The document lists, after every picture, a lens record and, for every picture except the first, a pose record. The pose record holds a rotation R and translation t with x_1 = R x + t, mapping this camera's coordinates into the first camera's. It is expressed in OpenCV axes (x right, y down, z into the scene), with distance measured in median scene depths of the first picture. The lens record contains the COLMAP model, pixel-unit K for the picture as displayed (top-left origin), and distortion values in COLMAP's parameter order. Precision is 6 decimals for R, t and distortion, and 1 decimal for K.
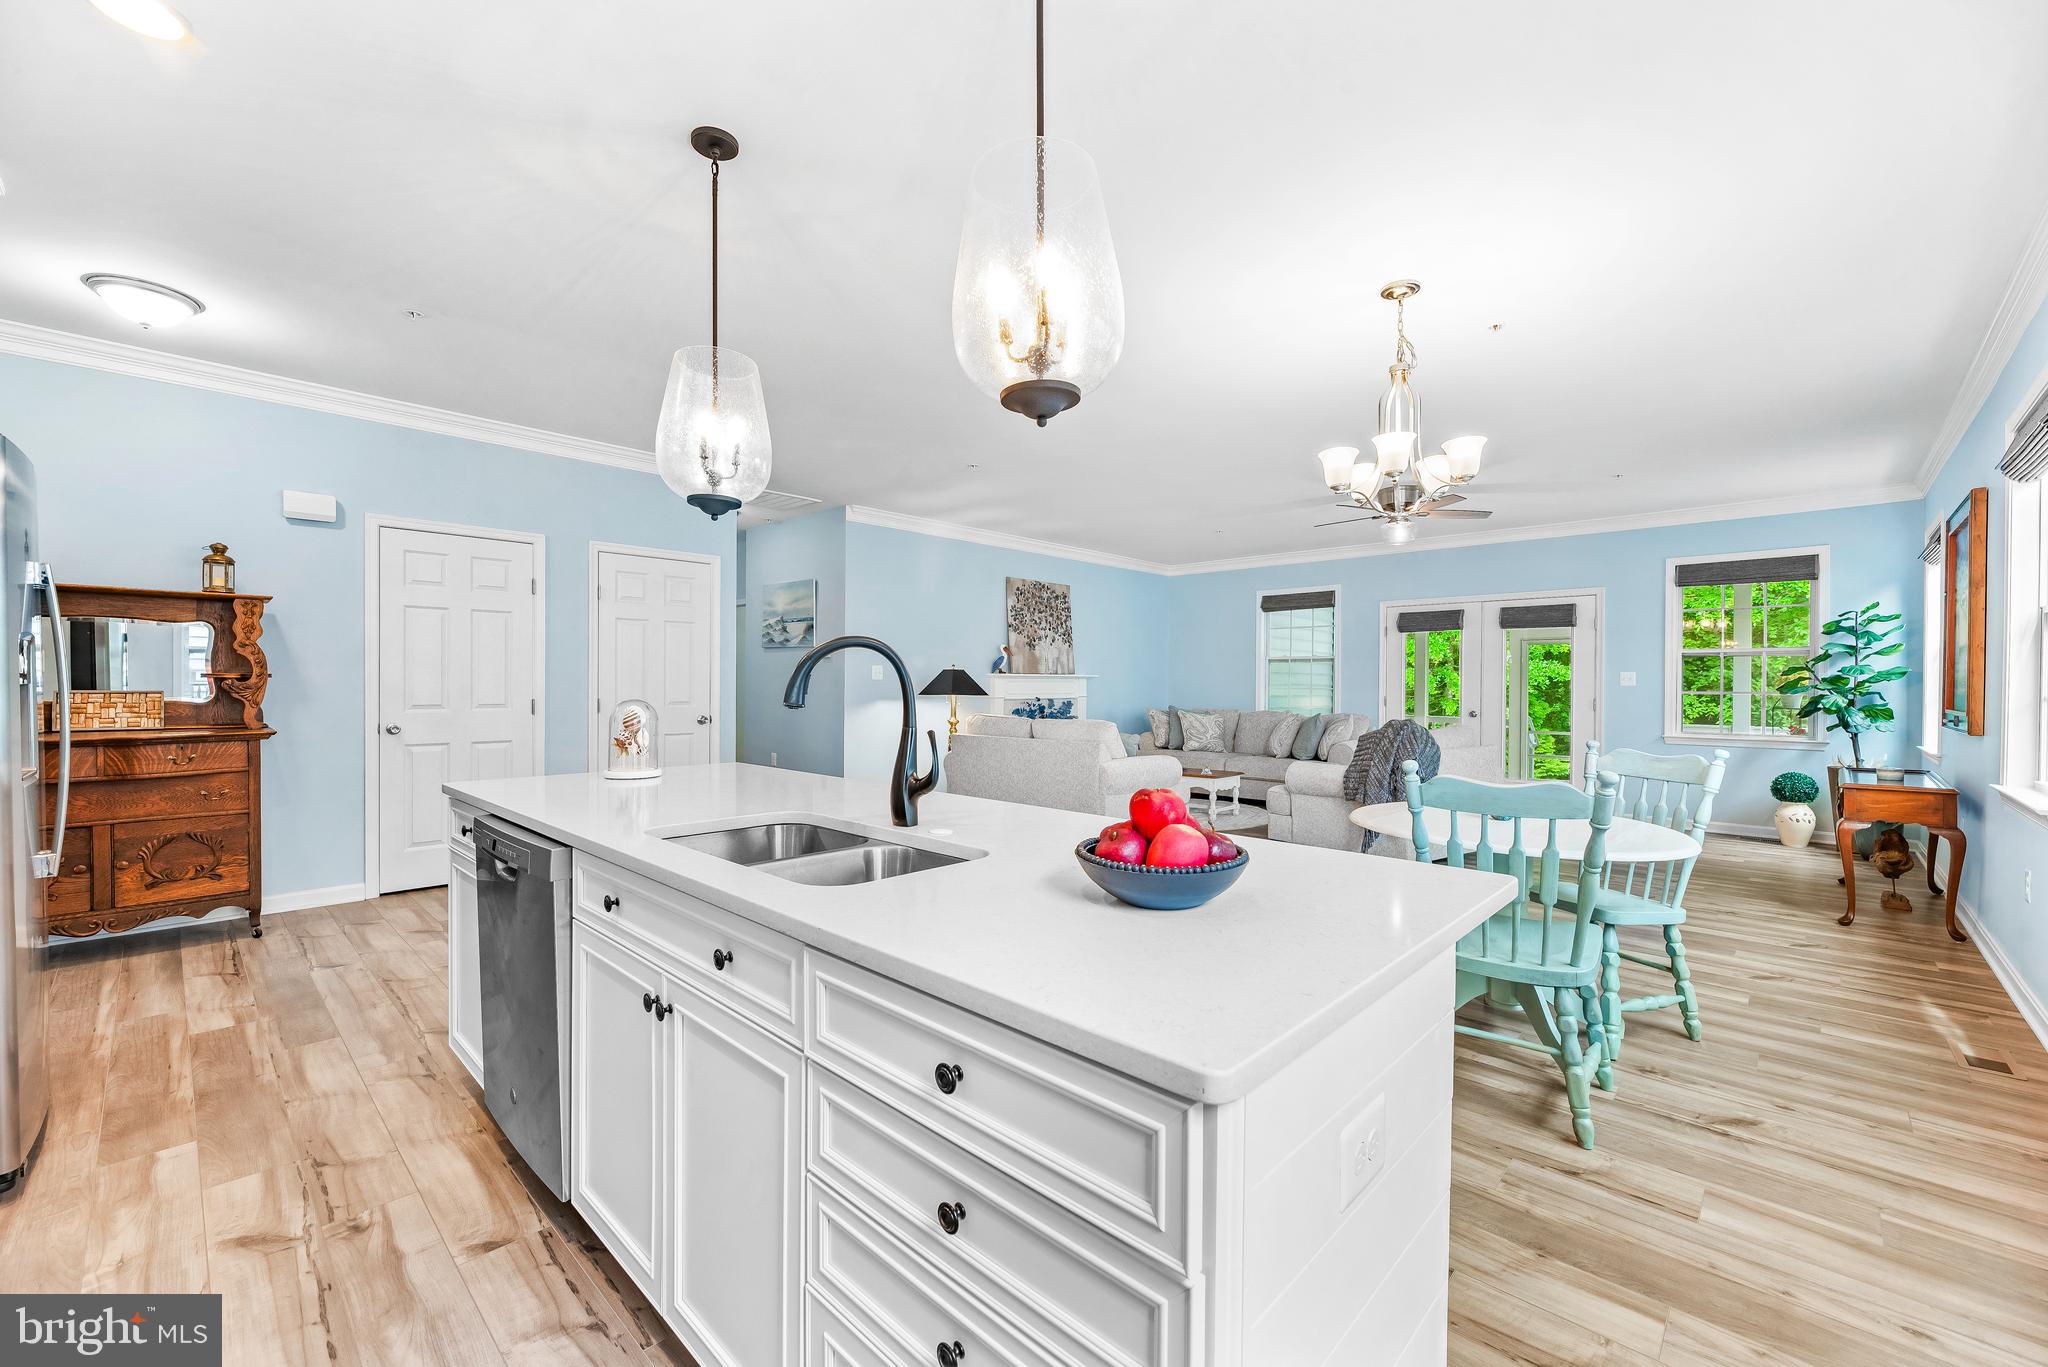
lens RADIAL K [[820.9, 0, 1014.1], [0, 820.9, 691.8], [0, 0, 1]] dist [0.001179, -0.000378]
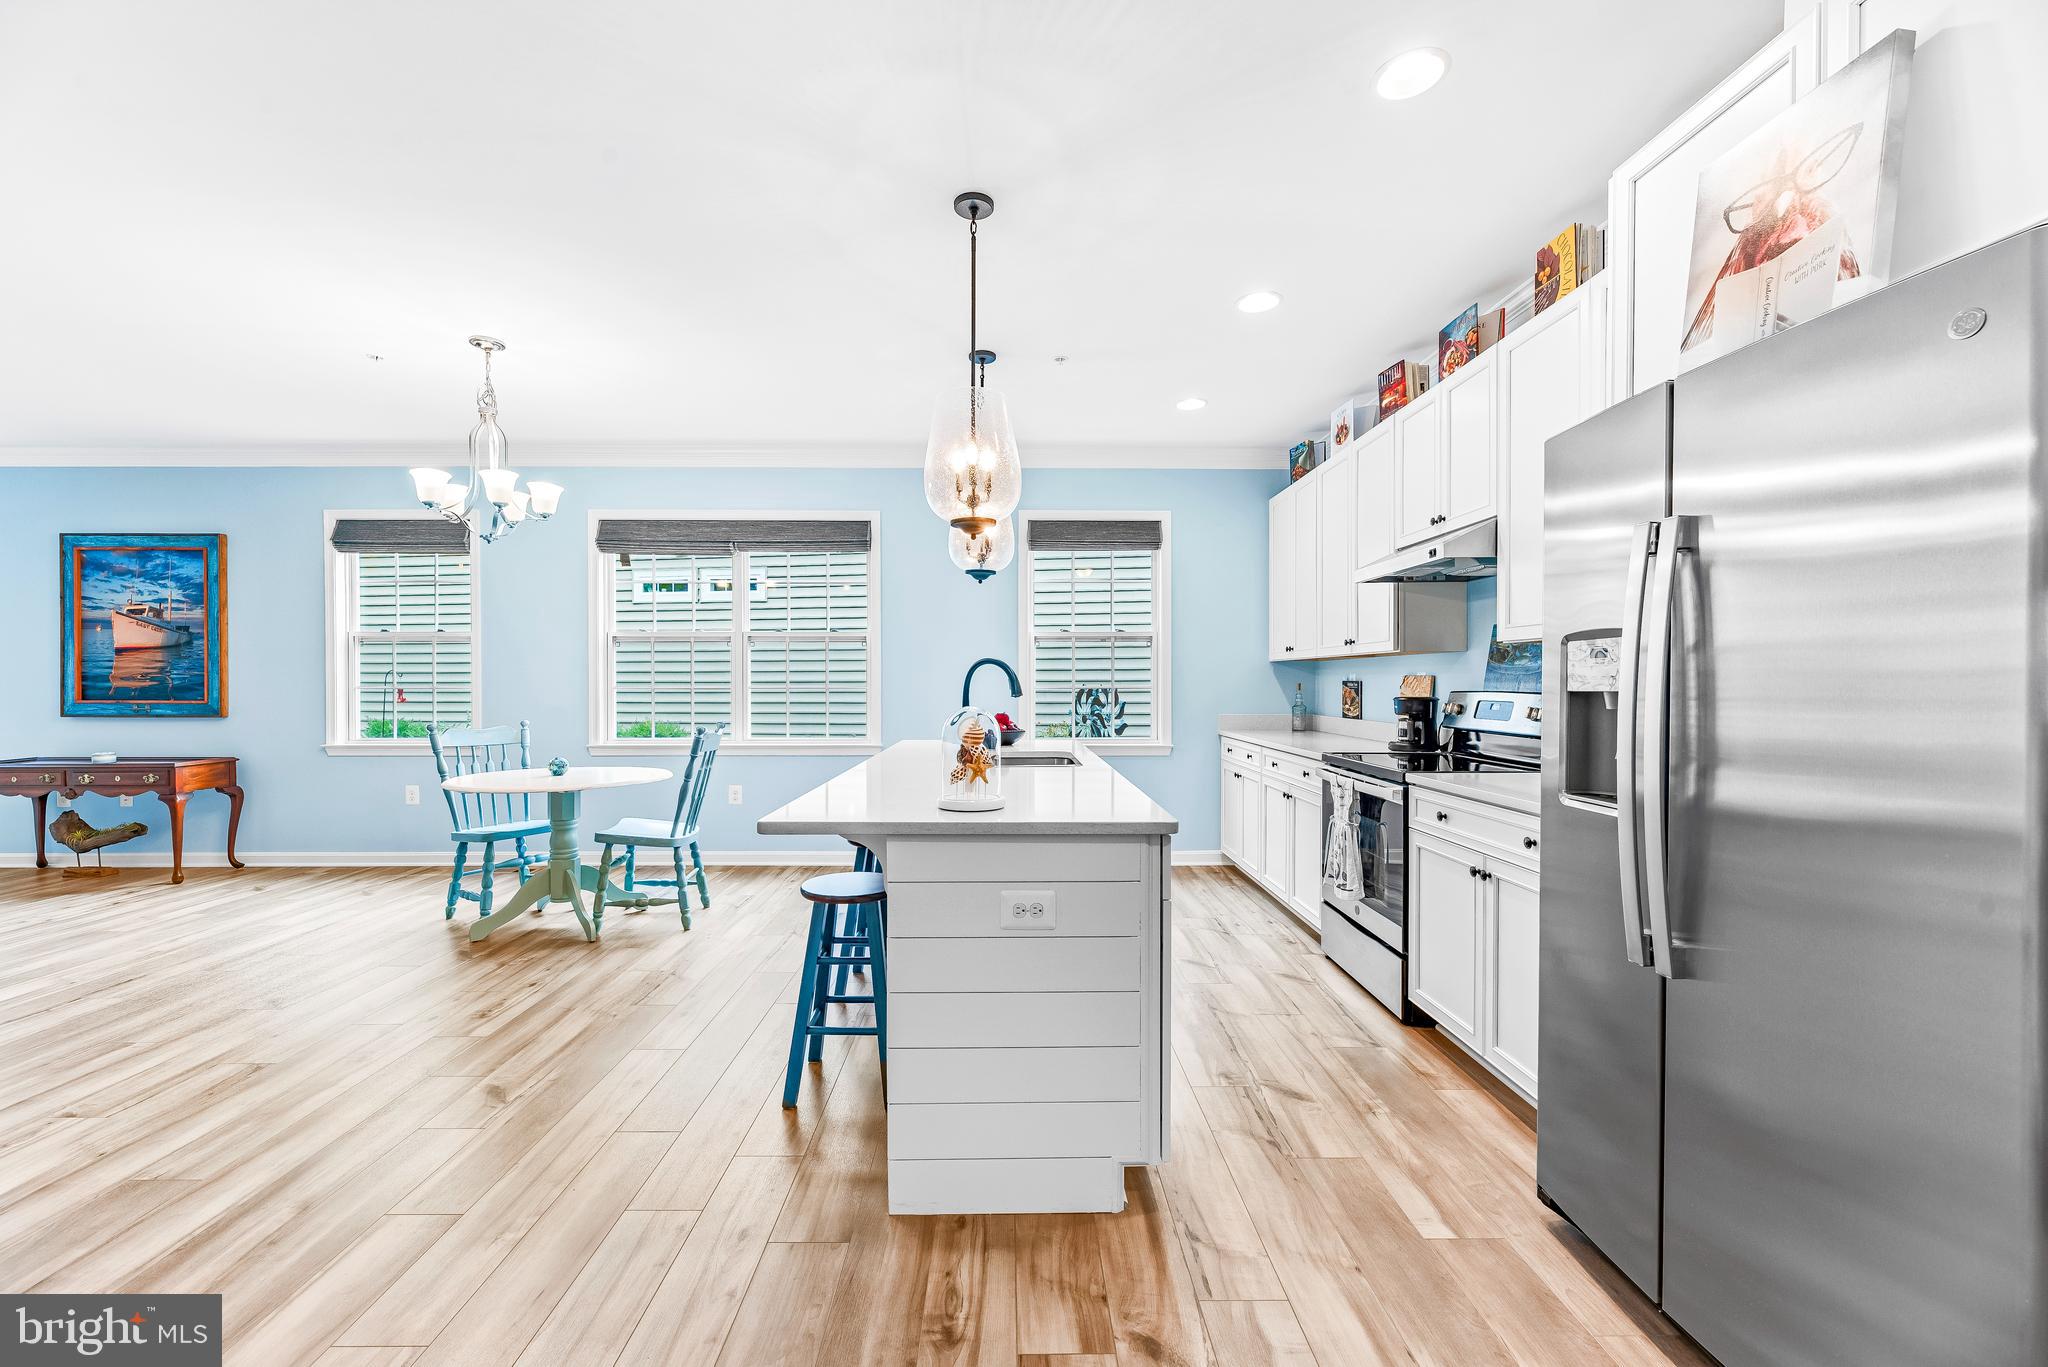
lens RADIAL K [[823.9, 0, 1010.5], [0, 823.9, 688.4], [0, 0, 1]] dist [0.001141, -0.000089]
pose [[-0.698067, -0.010682, 0.715953, -0.342887], [0.002808, 0.999840, 0.017655, -0.007197], [-0.716027, 0.014335, -0.697926, 0.496741]]
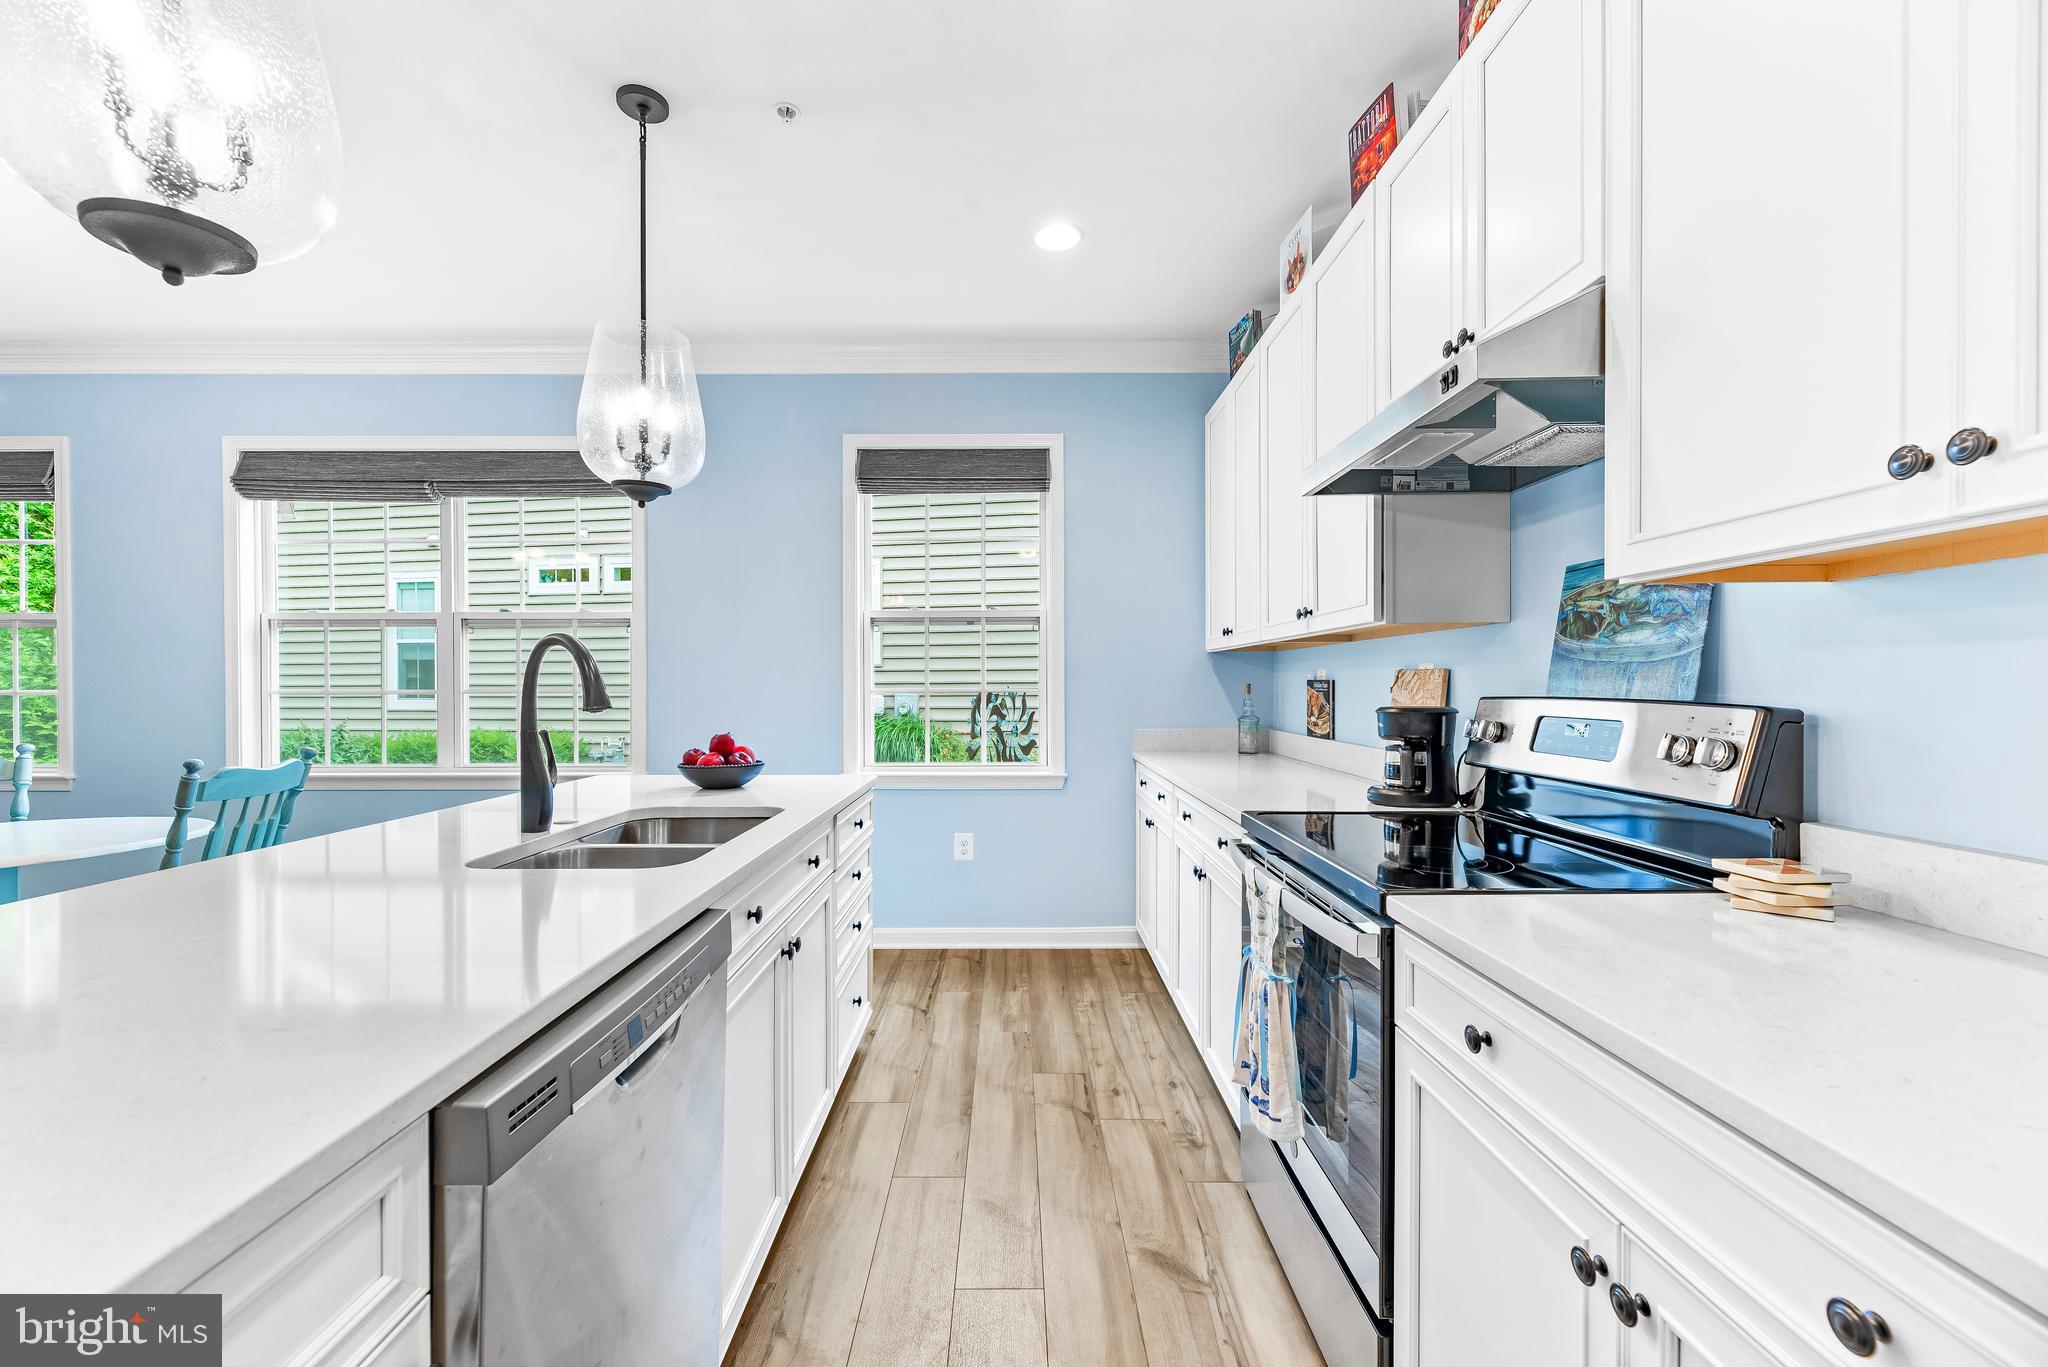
lens RADIAL K [[820.9, 0, 1014.1], [0, 820.9, 691.8], [0, 0, 1]] dist [0.001179, -0.000378]
pose [[-0.694030, -0.010066, 0.719876, -0.267663], [0.005111, 0.999808, 0.018907, -0.003854], [-0.719928, 0.016802, -0.693845, 0.278365]]
